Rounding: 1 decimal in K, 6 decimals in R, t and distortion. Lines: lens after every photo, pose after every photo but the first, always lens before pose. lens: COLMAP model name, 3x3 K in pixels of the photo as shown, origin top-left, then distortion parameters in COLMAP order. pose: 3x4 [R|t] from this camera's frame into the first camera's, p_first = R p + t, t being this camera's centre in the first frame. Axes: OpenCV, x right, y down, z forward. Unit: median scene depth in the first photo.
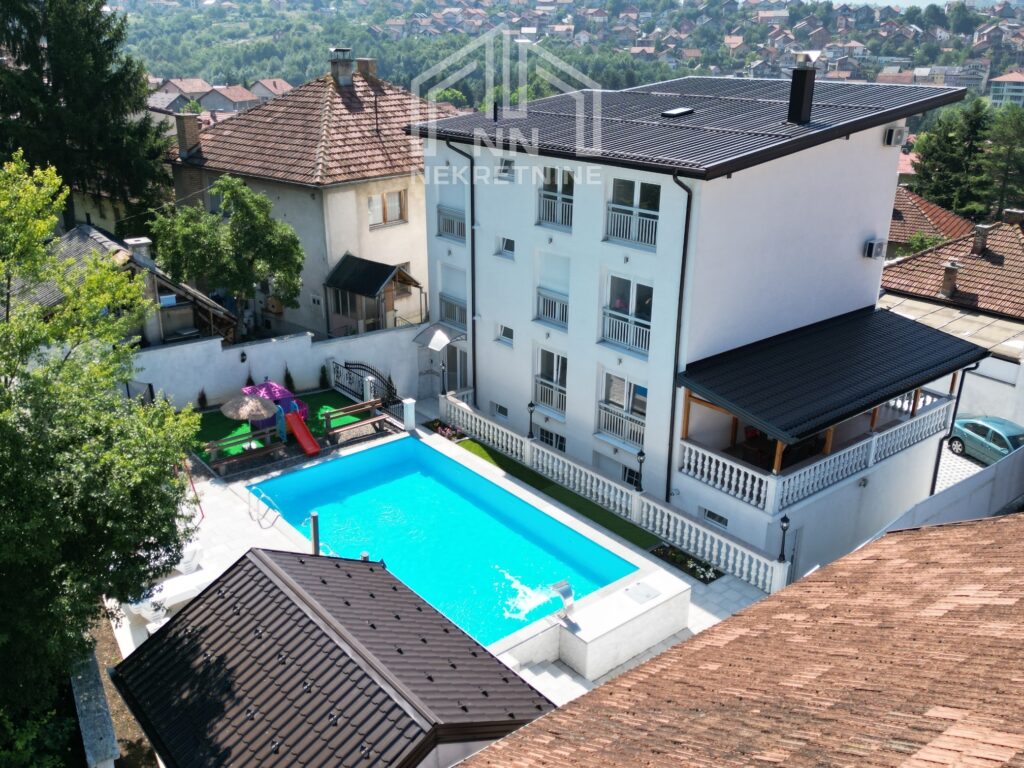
lens RADIAL K [[853.0, 0, 511.2], [0, 853.0, 401.5], [0, 0, 1]] dist [0.013321, 0.007802]
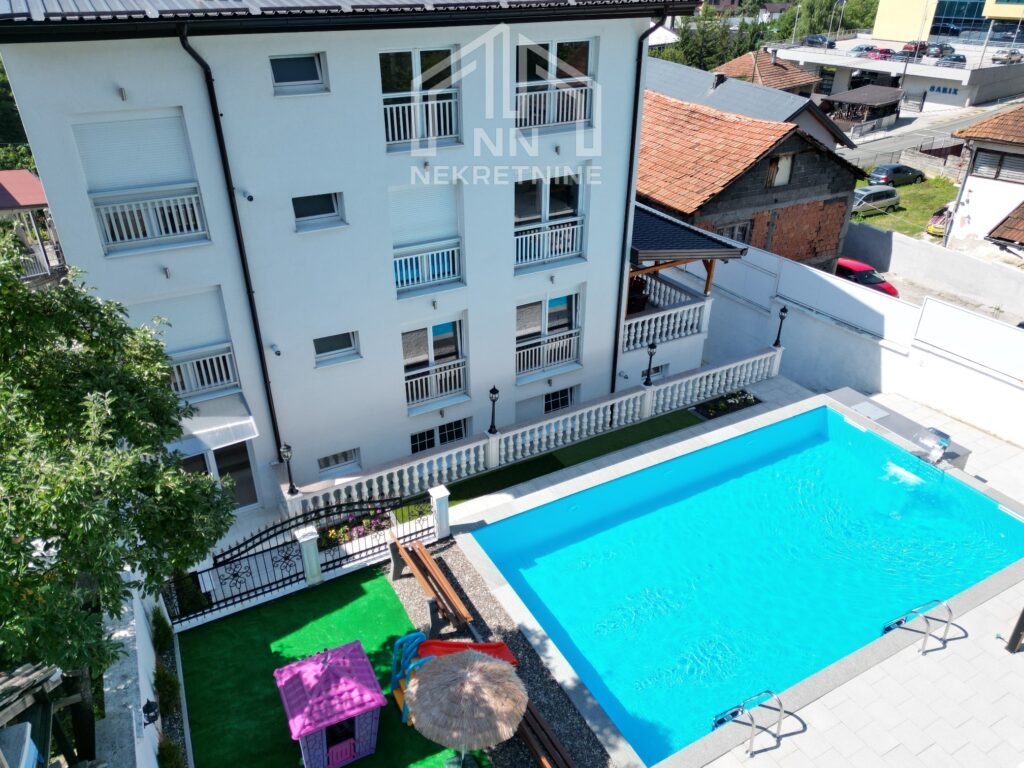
lens RADIAL K [[772.1, 0, 512.0], [0, 772.1, 384.0], [0, 0, 1]] dist [0.038396, 0.002234]
pose [[0.168798, -0.474988, 0.863651, -0.541916], [0.386946, 0.837814, 0.385151, -0.249789], [-0.906521, 0.269173, 0.325216, 0.778391]]
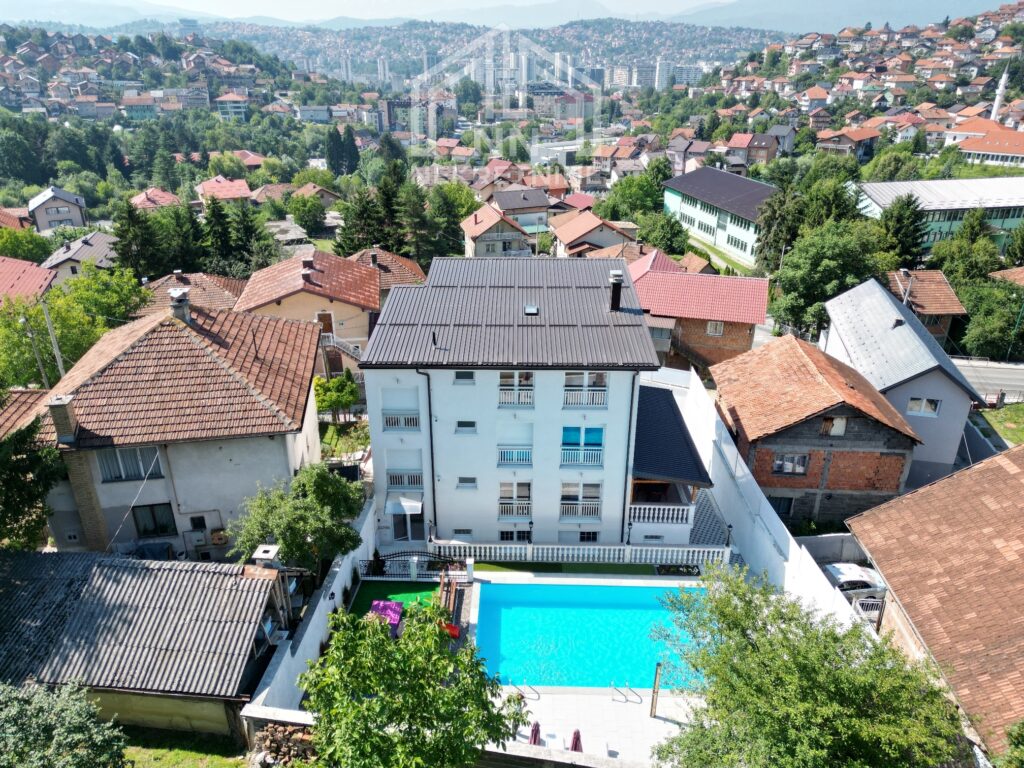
lens RADIAL K [[730.6, 0, 512.1], [0, 730.6, 344.5], [0, 0, 1]] dist [0.028645, -0.000207]
pose [[0.652405, -0.271421, 0.707600, -0.824343], [0.295284, 0.950921, 0.092503, -0.424136], [-0.697979, 0.148594, 0.700532, 0.082137]]
